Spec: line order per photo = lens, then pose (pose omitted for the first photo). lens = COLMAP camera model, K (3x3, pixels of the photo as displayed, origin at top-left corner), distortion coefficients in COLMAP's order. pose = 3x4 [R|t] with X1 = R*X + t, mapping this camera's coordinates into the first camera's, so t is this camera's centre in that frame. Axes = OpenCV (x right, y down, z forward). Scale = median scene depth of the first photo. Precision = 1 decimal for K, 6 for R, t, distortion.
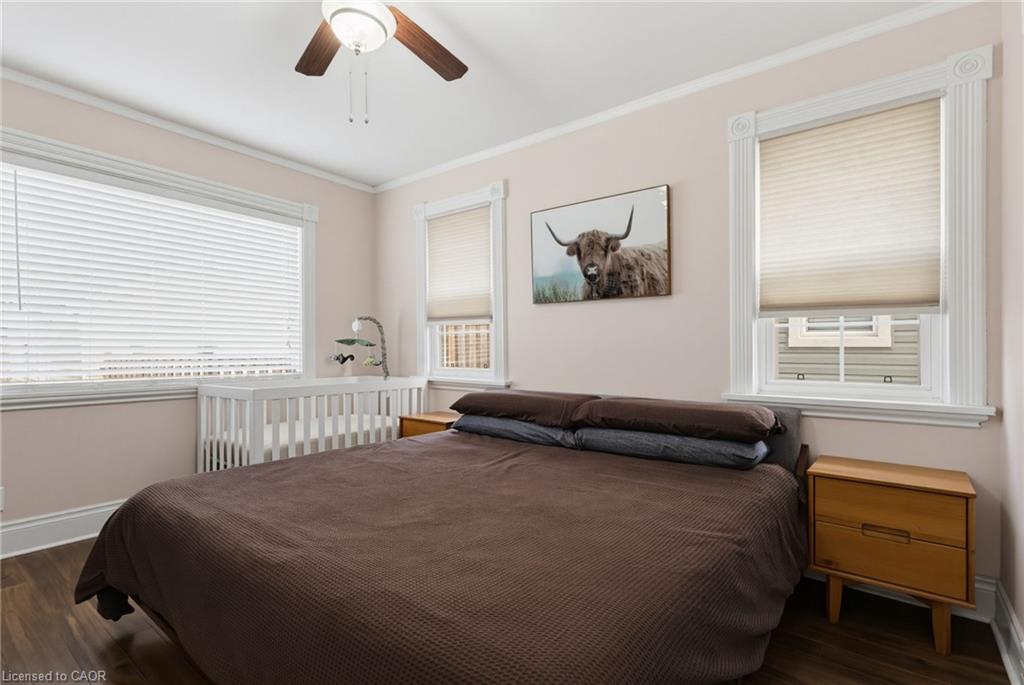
lens RADIAL K [[492.2, 0, 512.3], [0, 492.2, 345.6], [0, 0, 1]] dist [0.001560, 0.000728]
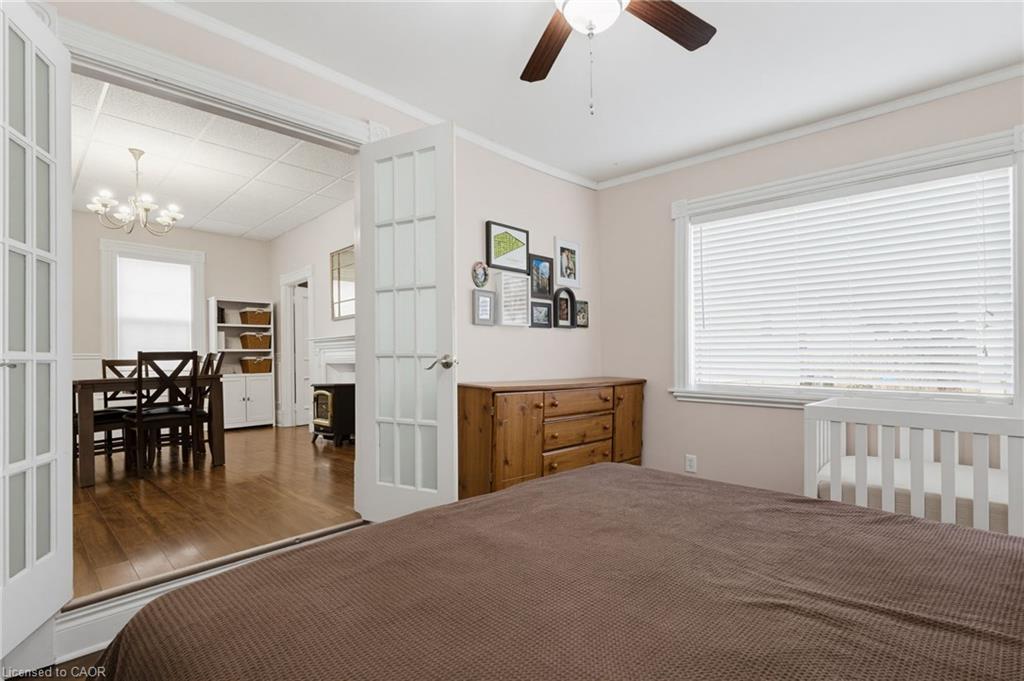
lens RADIAL K [[492.2, 0, 513.3], [0, 492.2, 348.5], [0, 0, 1]] dist [0.001560, 0.000728]
pose [[-0.117073, -0.021144, -0.992898, 0.352207], [0.003188, 0.999760, -0.021666, 0.007879], [0.993118, -0.005702, -0.116977, 0.564932]]
